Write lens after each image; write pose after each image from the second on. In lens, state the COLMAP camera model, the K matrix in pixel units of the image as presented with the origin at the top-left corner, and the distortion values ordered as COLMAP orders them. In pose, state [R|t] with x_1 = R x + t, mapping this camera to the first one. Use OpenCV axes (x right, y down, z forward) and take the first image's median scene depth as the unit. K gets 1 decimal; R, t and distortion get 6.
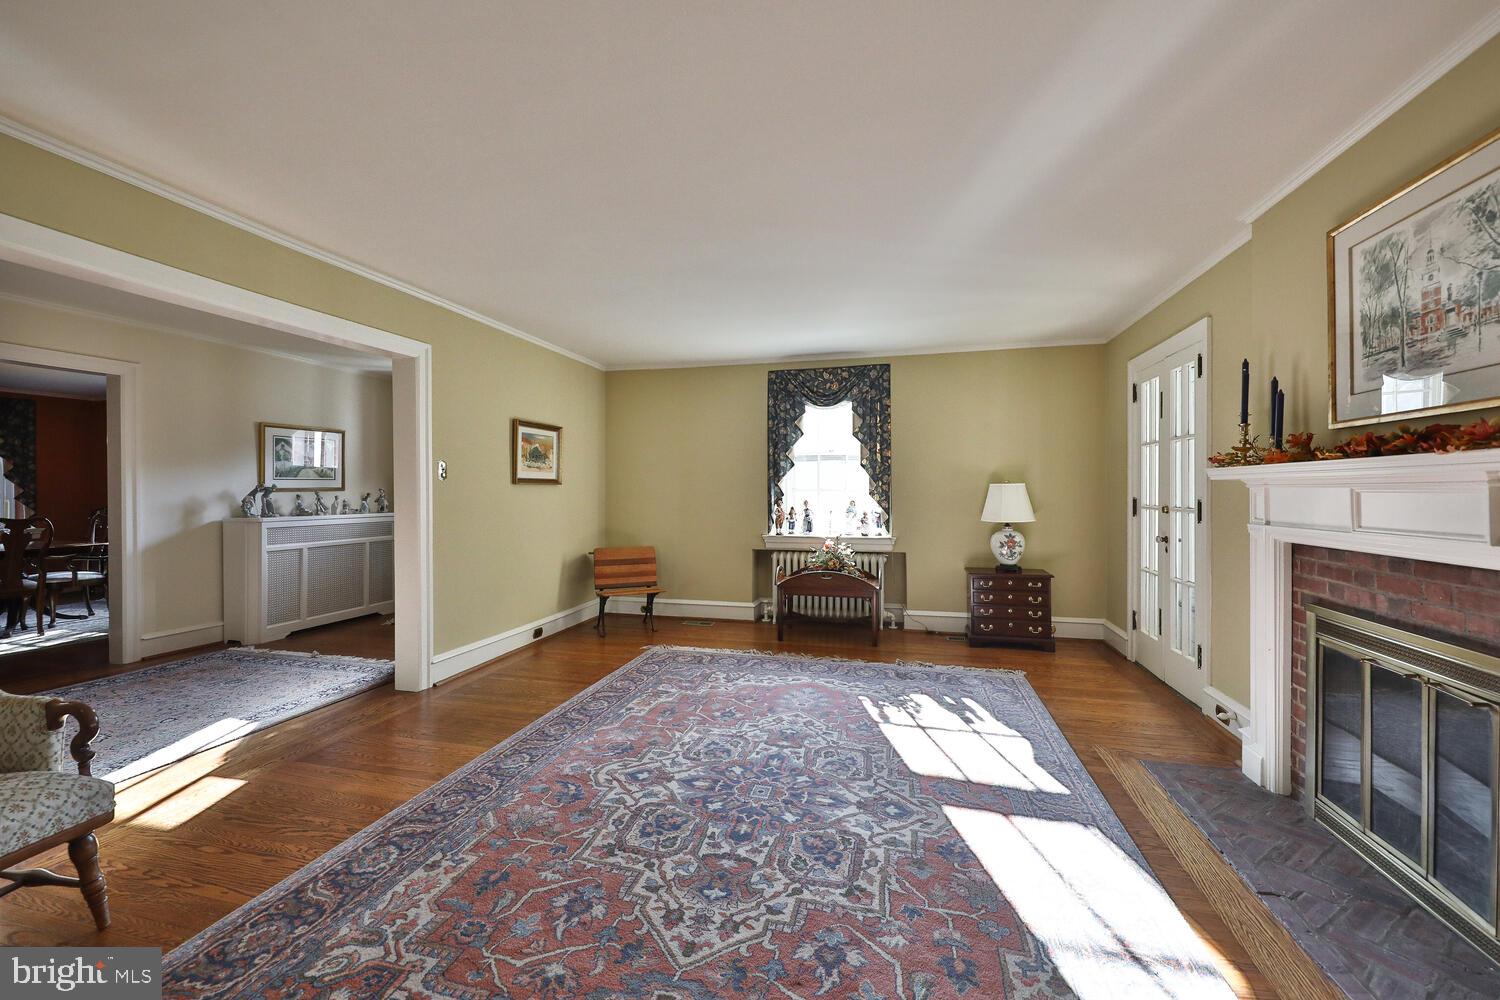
lens RADIAL K [[577.1, 0, 751.4], [0, 577.1, 485.6], [0, 0, 1]] dist [0.013652, -0.007369]
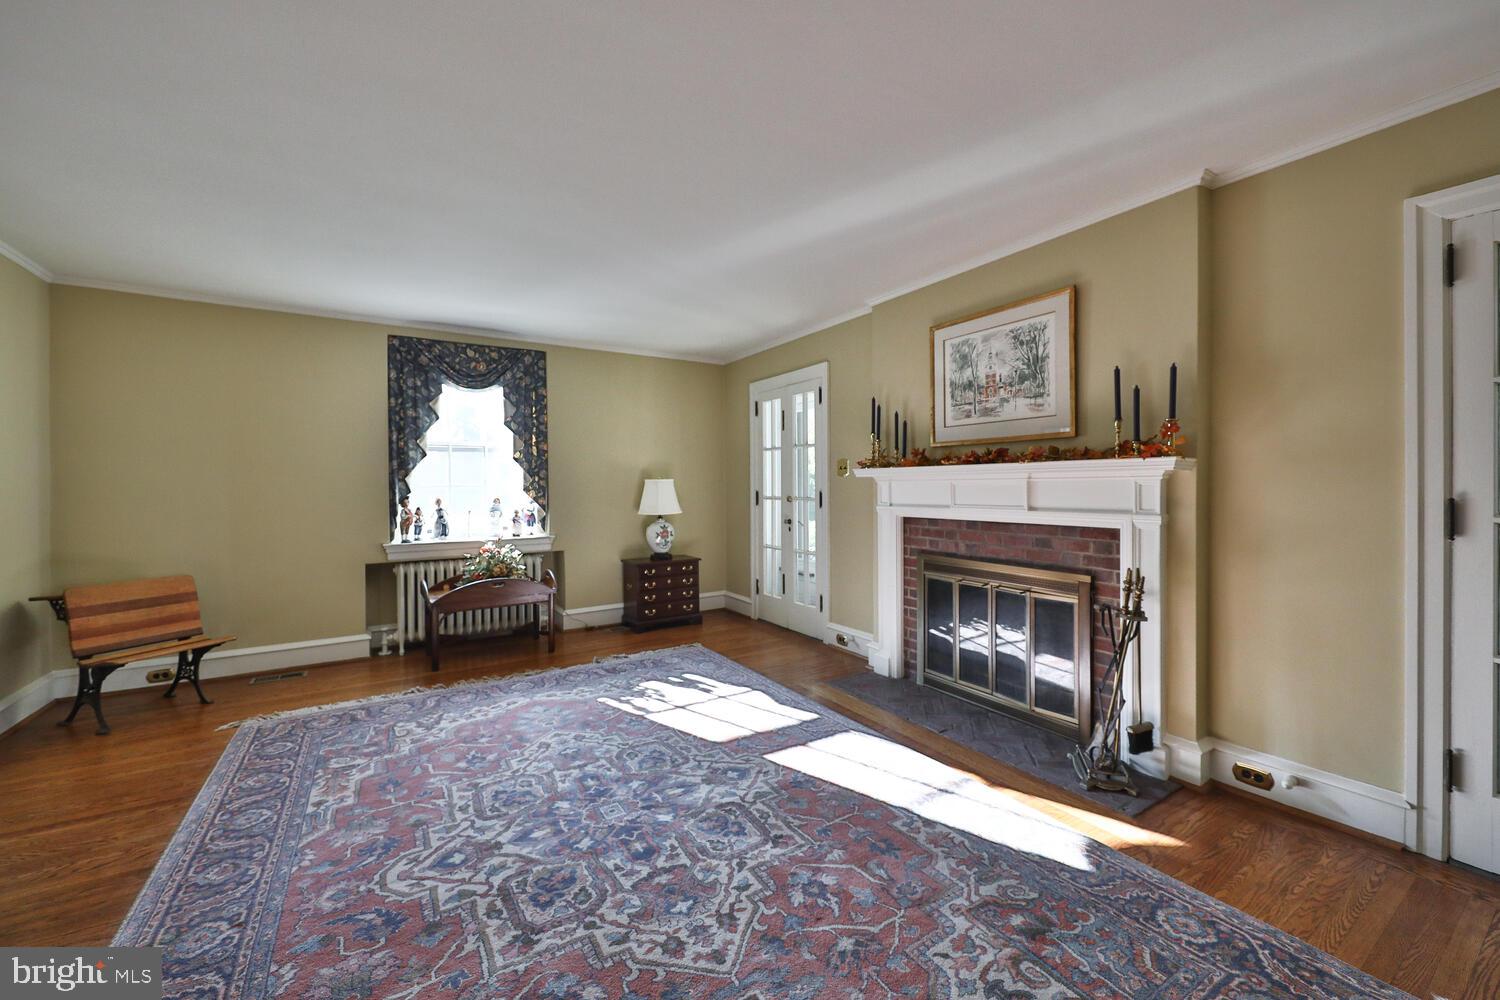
lens RADIAL K [[606.4, 0, 746.6], [0, 606.4, 480.3], [0, 0, 1]] dist [0.007872, -0.000504]
pose [[0.680645, 0.002990, 0.732607, -0.396281], [-0.000608, 0.999994, -0.003517, 0.003344], [-0.732613, 0.001949, 0.680643, 0.131196]]
